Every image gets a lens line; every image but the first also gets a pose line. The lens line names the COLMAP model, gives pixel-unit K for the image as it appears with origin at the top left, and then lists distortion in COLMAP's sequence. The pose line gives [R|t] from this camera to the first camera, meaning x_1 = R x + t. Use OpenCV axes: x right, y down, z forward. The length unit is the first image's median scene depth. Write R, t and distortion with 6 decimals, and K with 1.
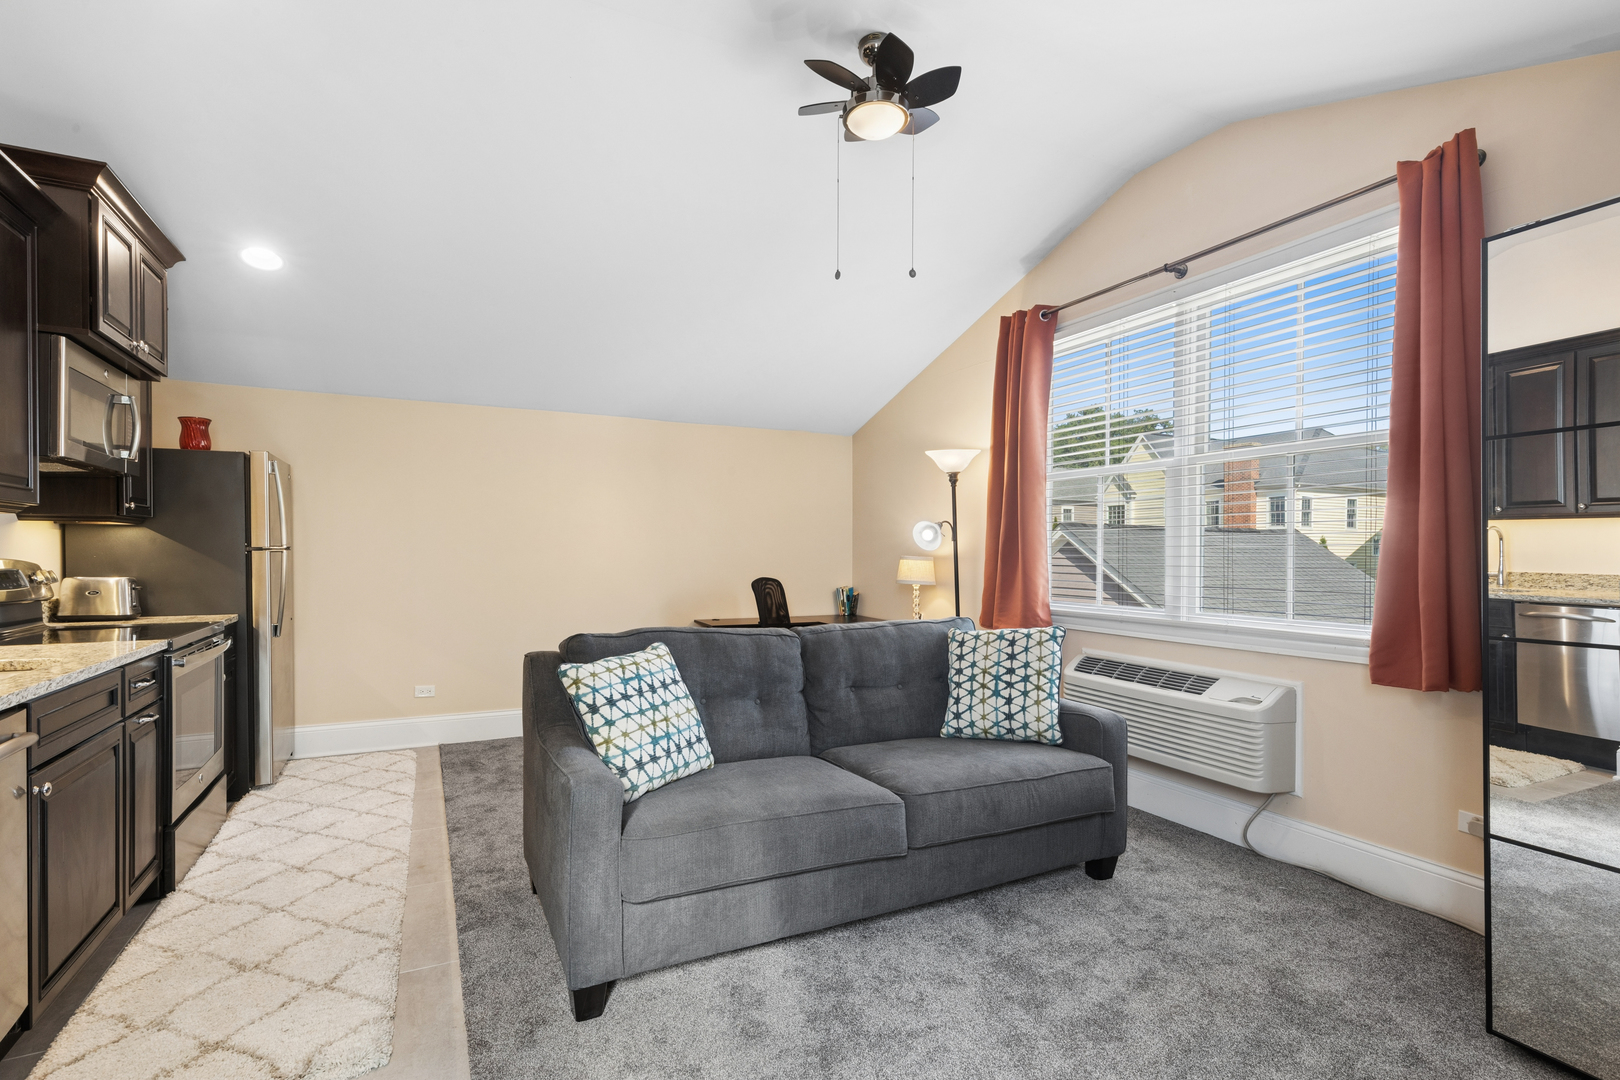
lens RADIAL K [[747.5, 0, 813.3], [0, 747.5, 553.7], [0, 0, 1]] dist [0.005561, -0.001477]
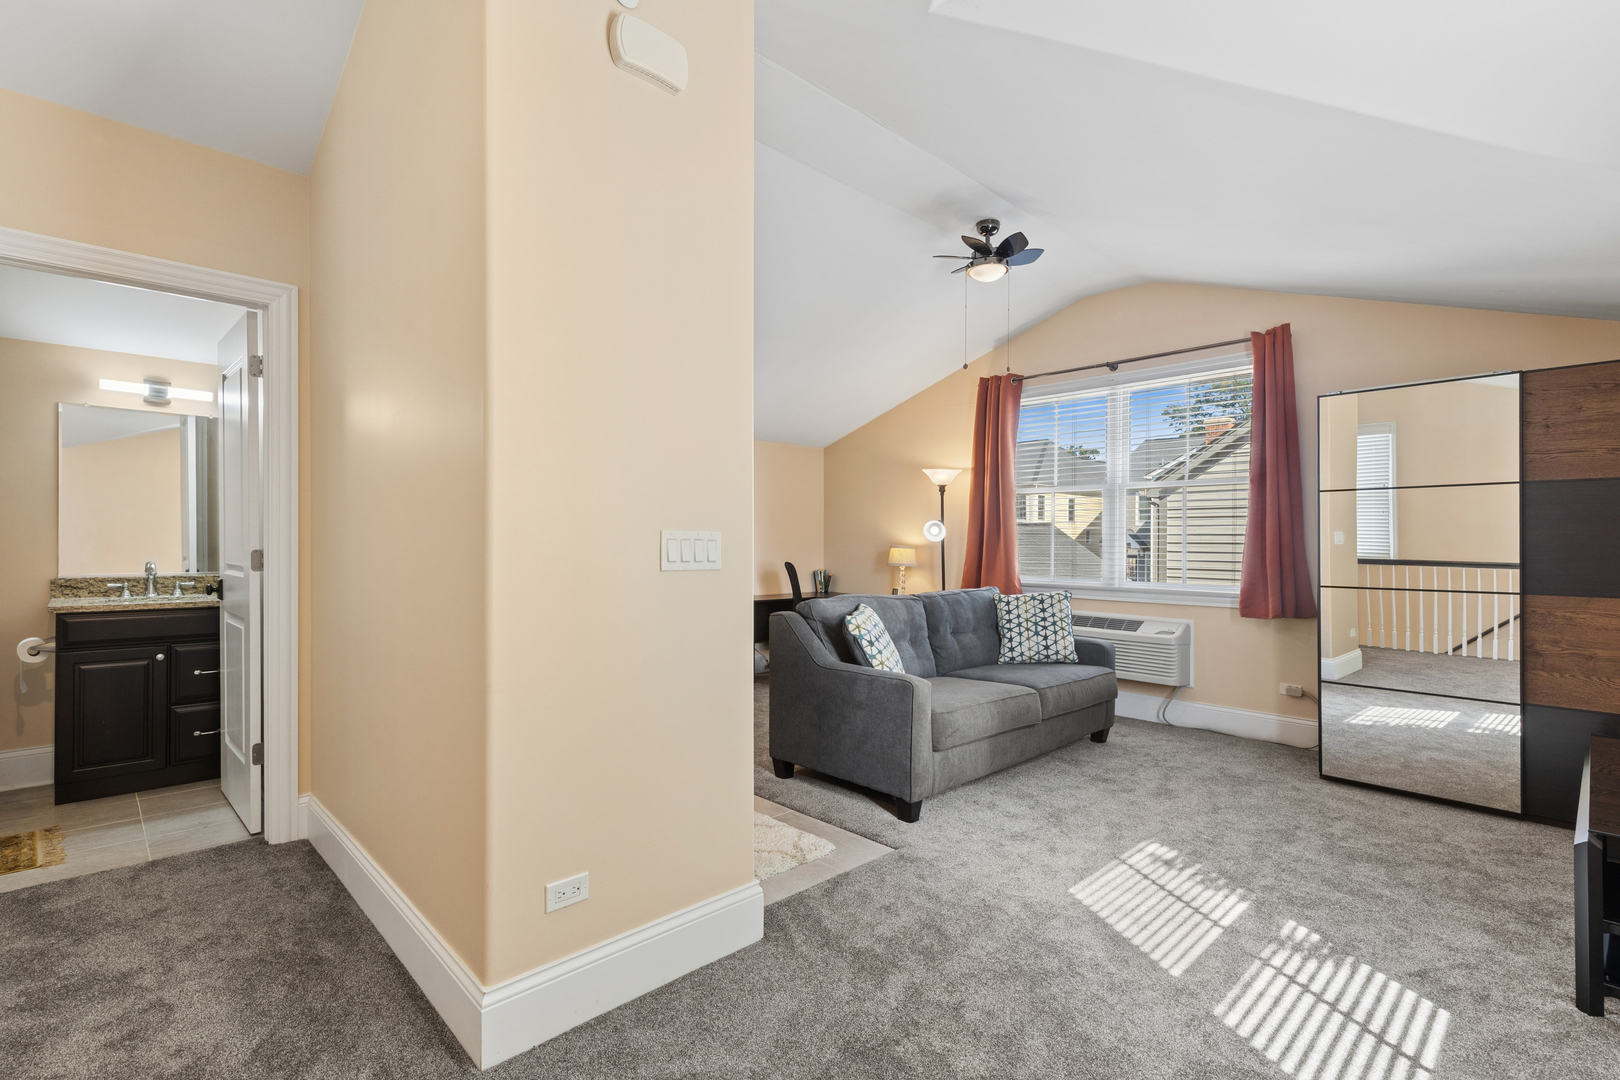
lens RADIAL K [[747.5, 0, 797.8], [0, 747.5, 535.4], [0, 0, 1]] dist [0.005561, -0.001477]
pose [[0.954407, 0.006420, 0.298440, -0.704730], [-0.004280, 0.999960, -0.007825, -0.005213], [-0.298478, 0.006191, 0.954396, -0.353138]]
